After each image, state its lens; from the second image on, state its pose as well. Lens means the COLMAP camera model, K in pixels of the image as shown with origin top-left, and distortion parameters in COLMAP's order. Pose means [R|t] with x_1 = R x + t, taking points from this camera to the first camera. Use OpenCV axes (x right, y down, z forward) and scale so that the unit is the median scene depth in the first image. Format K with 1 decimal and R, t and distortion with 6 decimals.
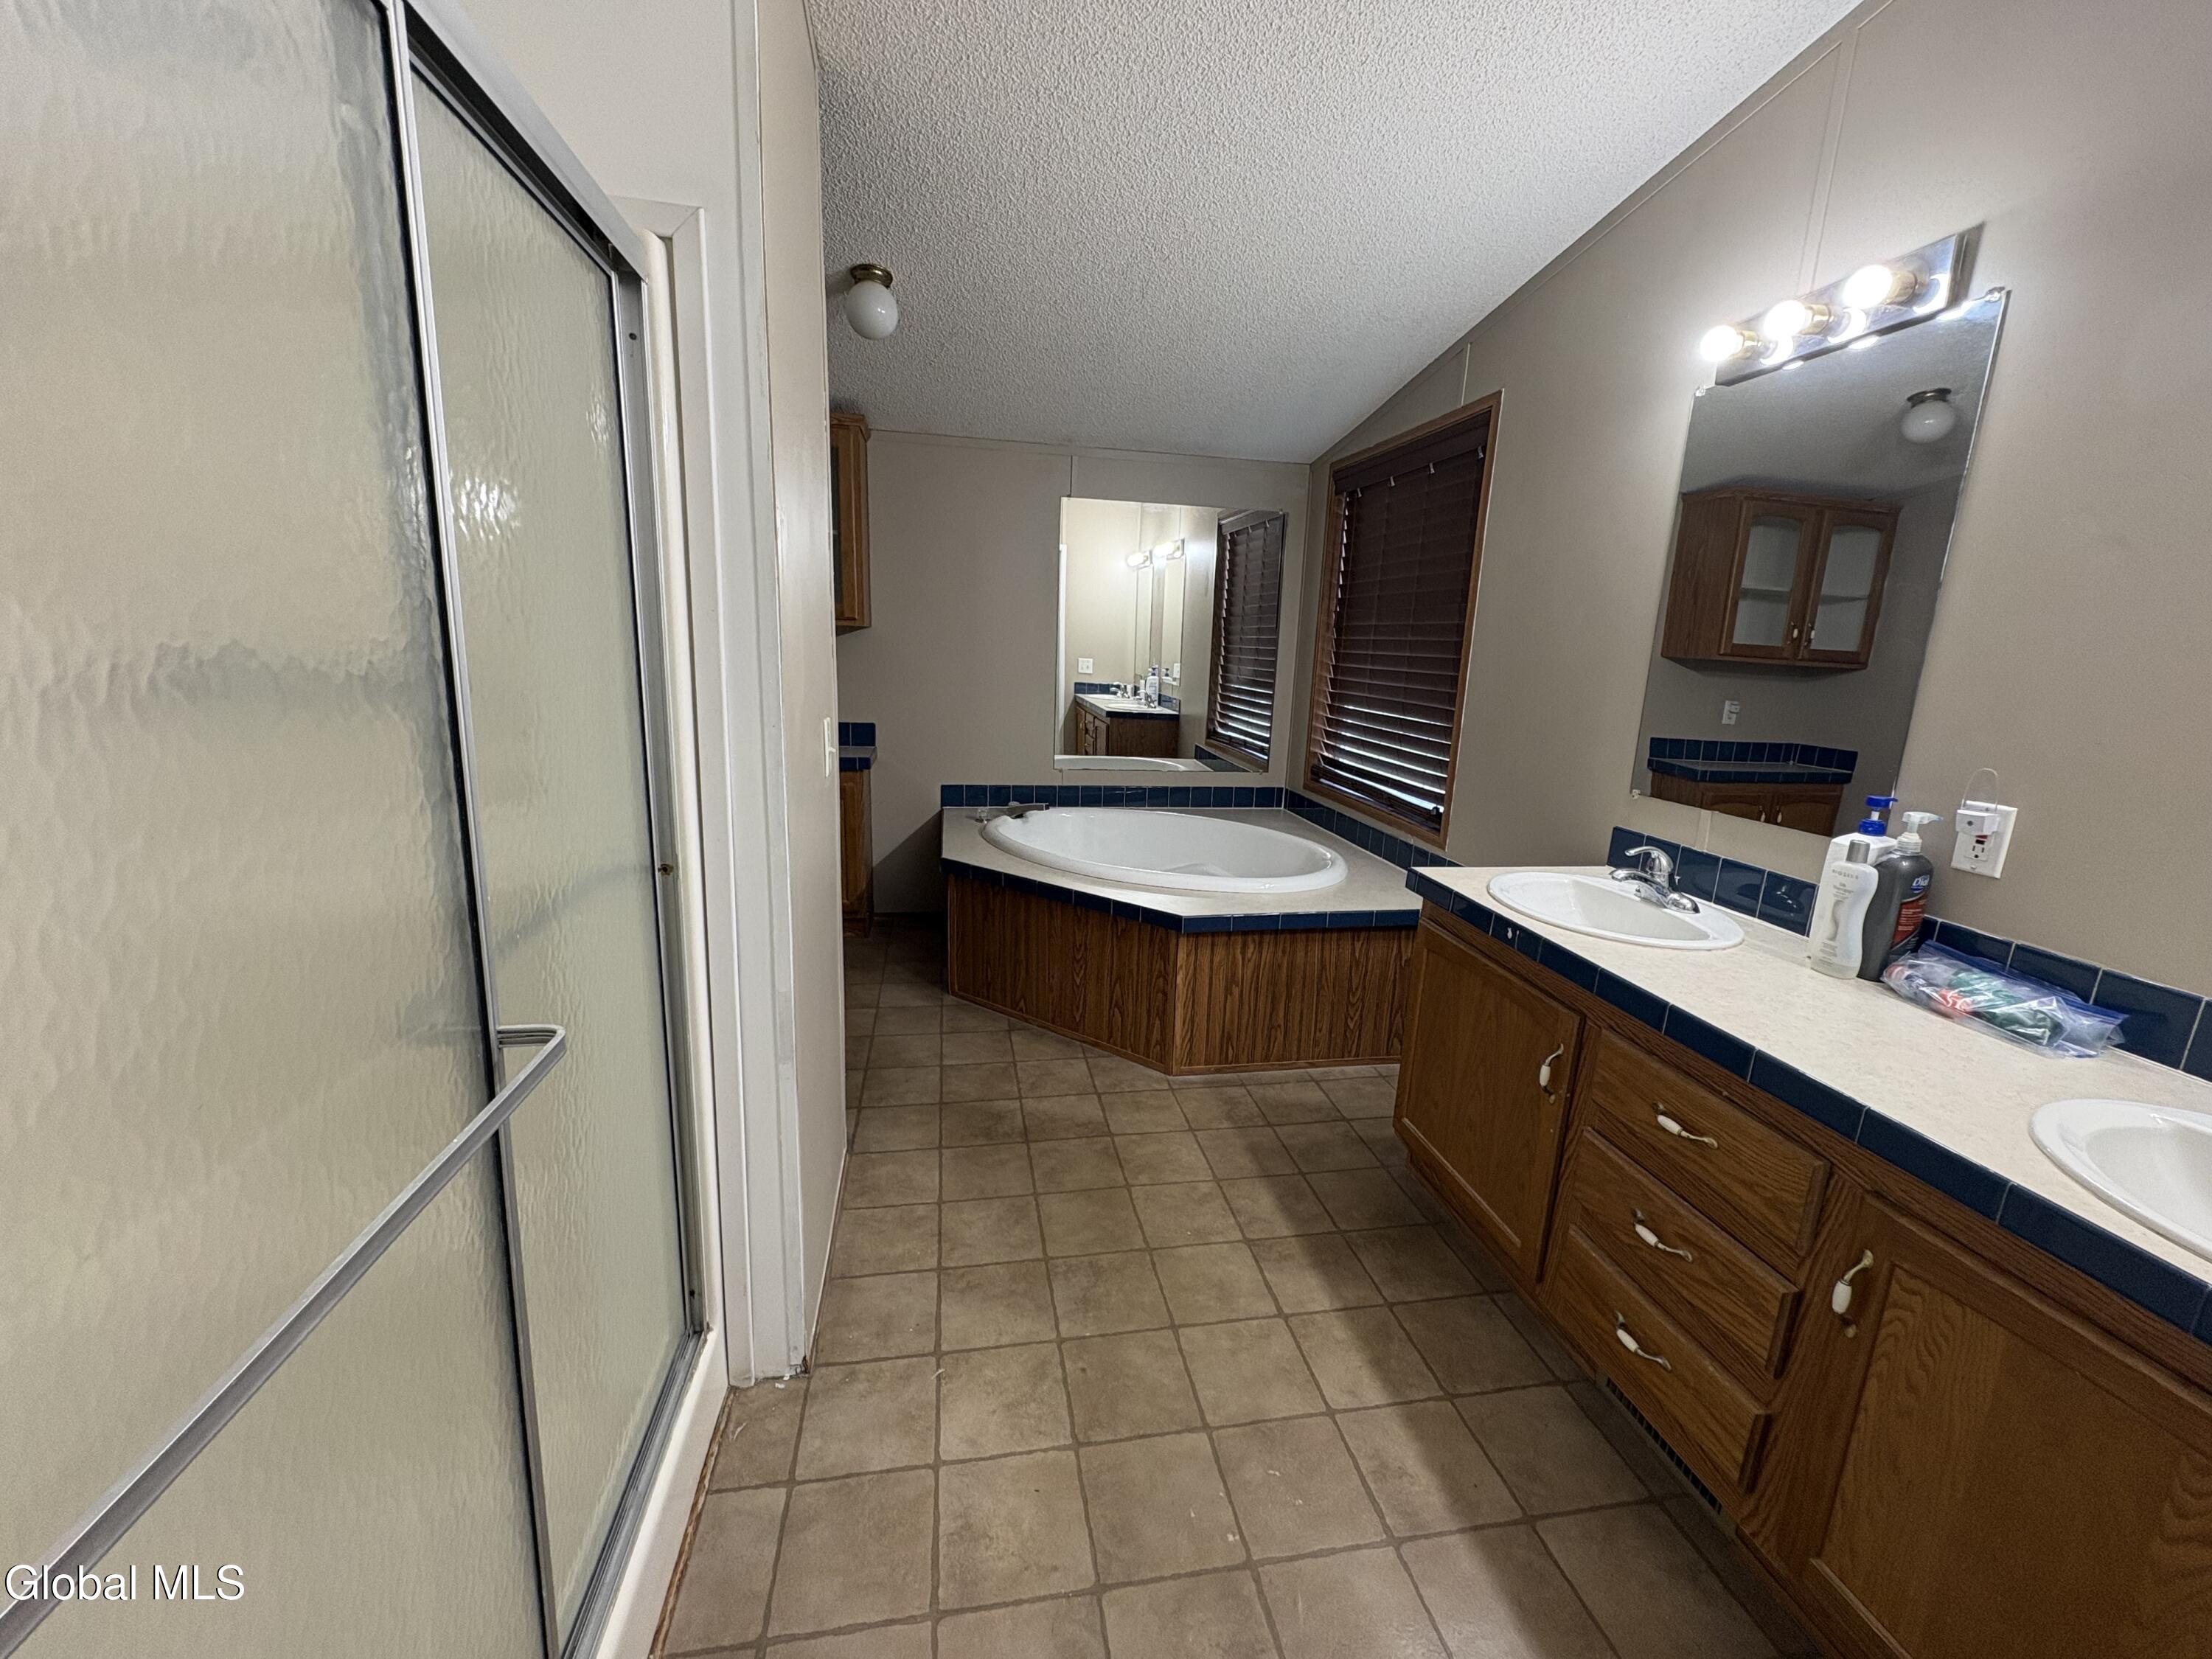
lens RADIAL K [[880.8, 0, 1108.8], [0, 880.8, 821.8], [0, 0, 1]] dist [0.001348, 0.000016]
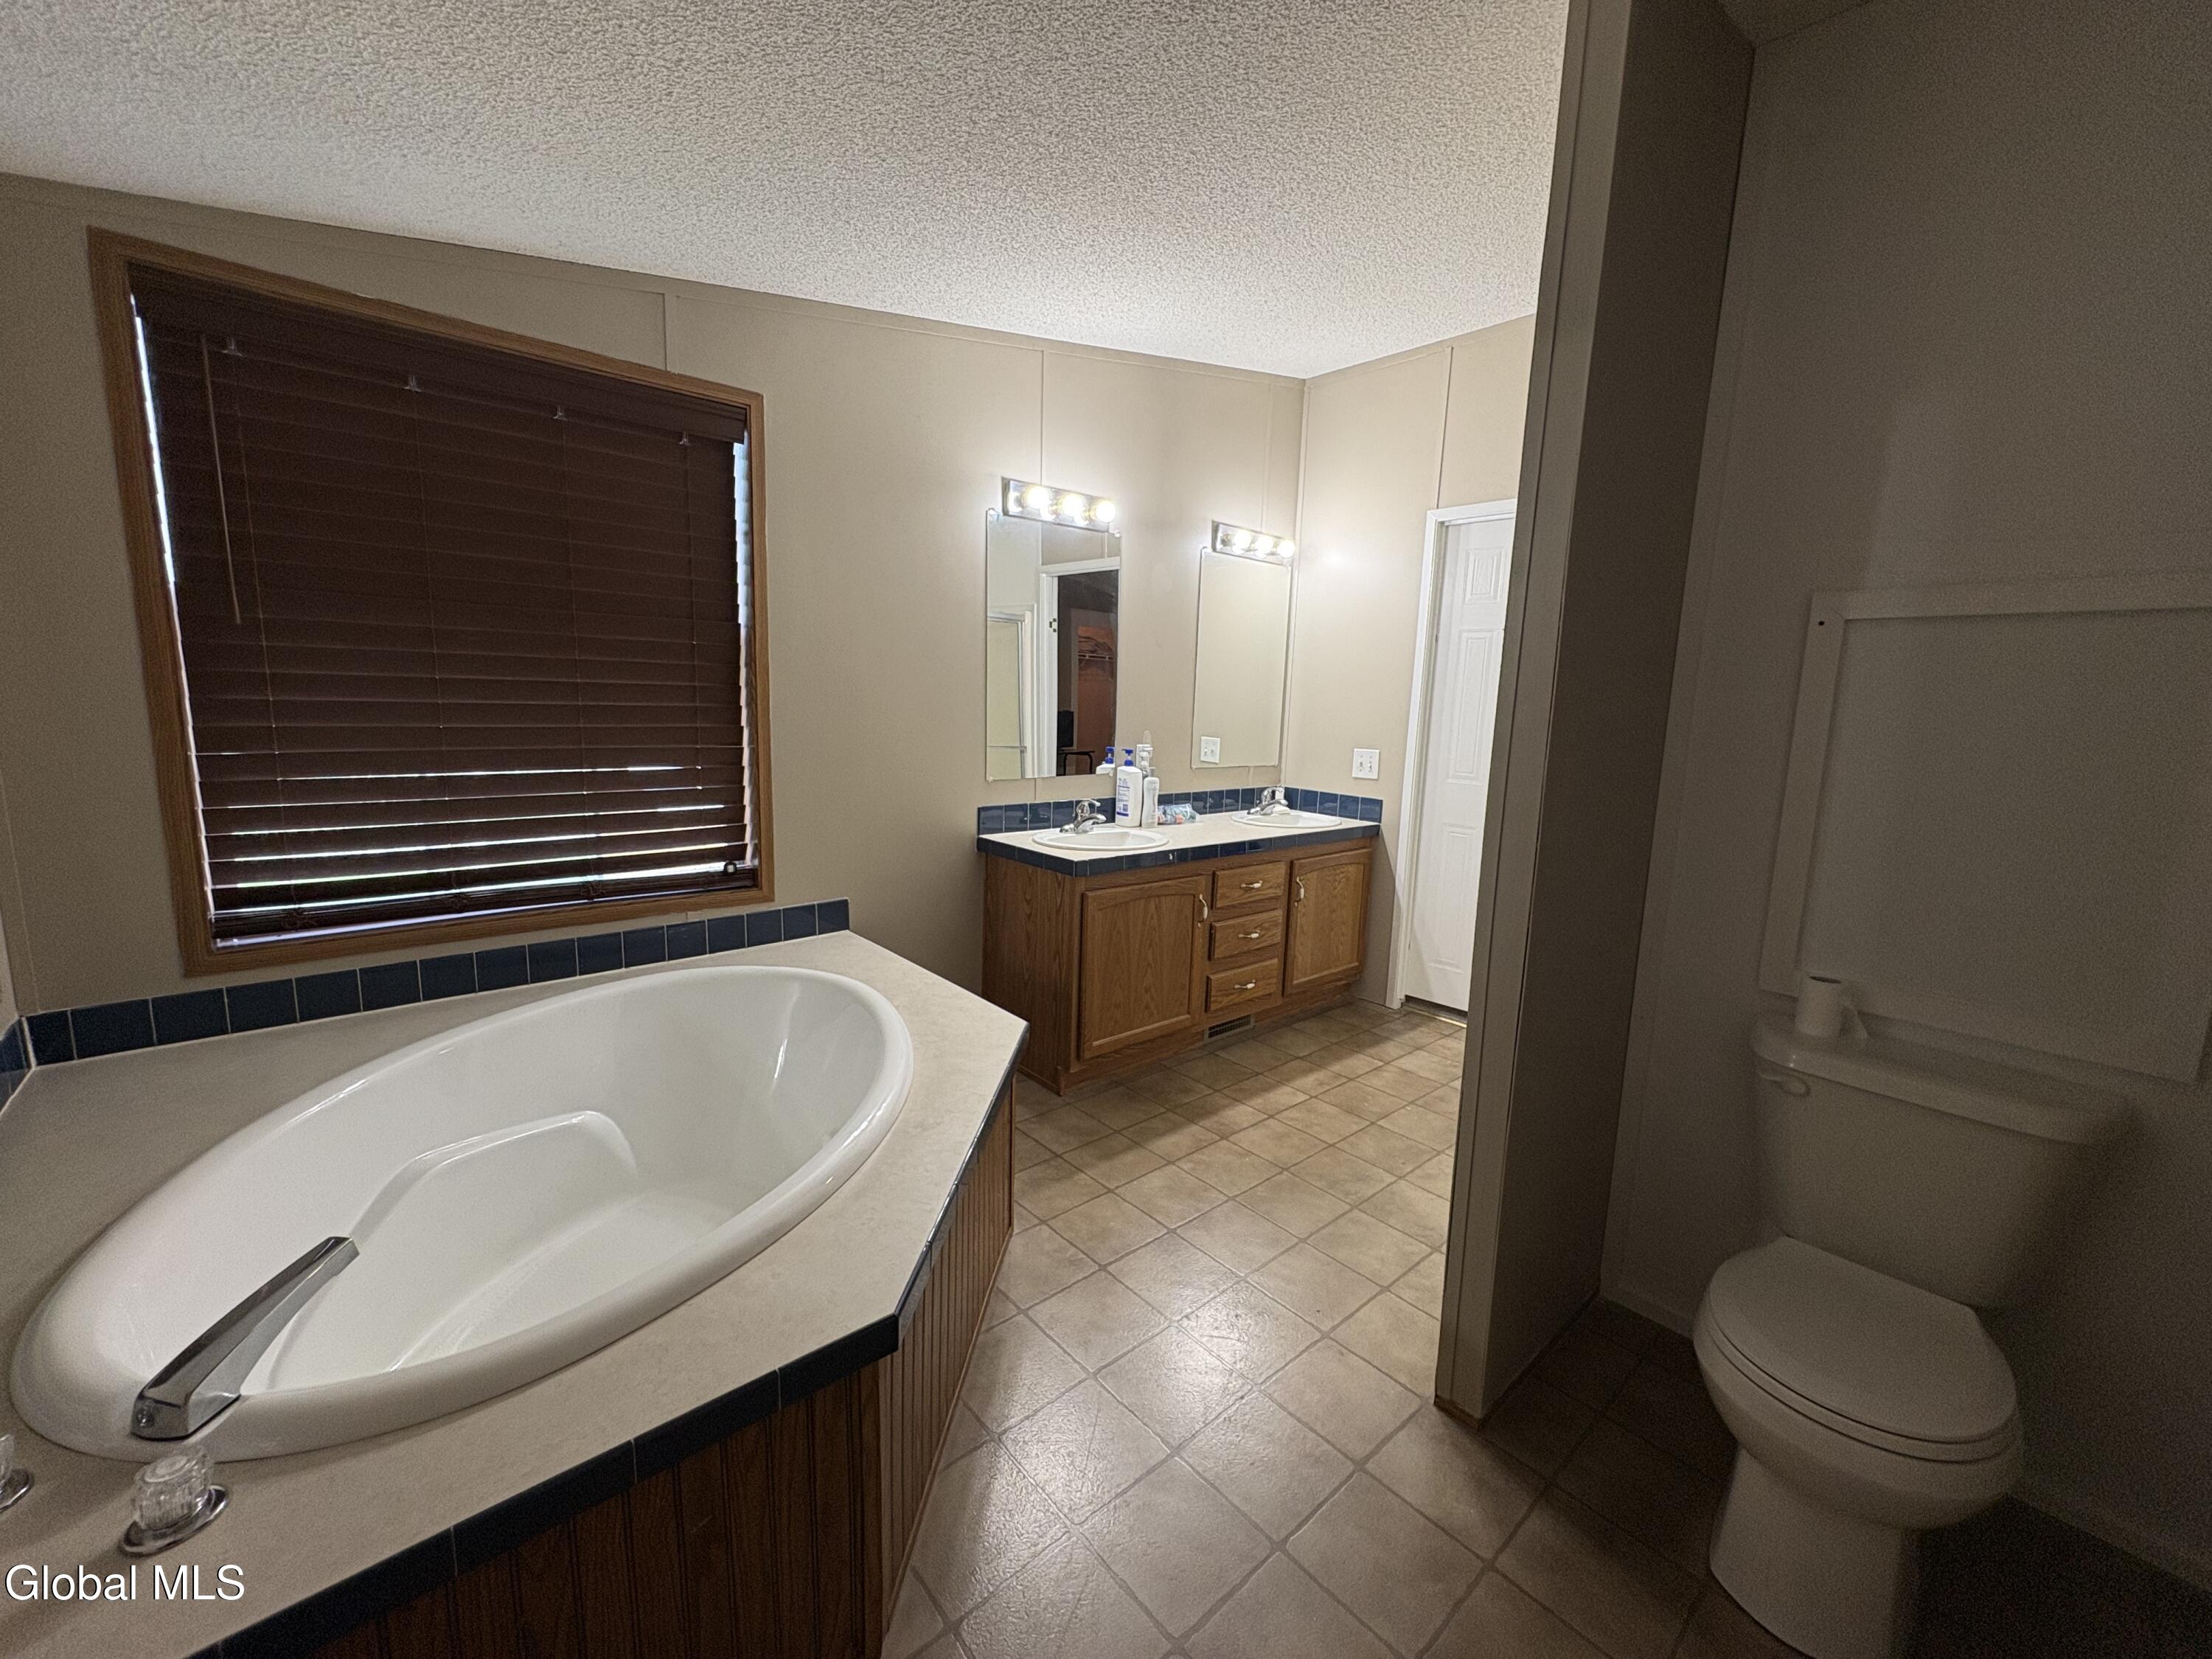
lens RADIAL K [[880.8, 0, 1105.1], [0, 880.8, 828.3], [0, 0, 1]] dist [0.001348, 0.000016]
pose [[-0.511850, -0.186409, 0.838607, -0.816007], [0.124443, 0.949790, 0.287078, -0.391798], [-0.850014, 0.251300, -0.462953, 1.722488]]
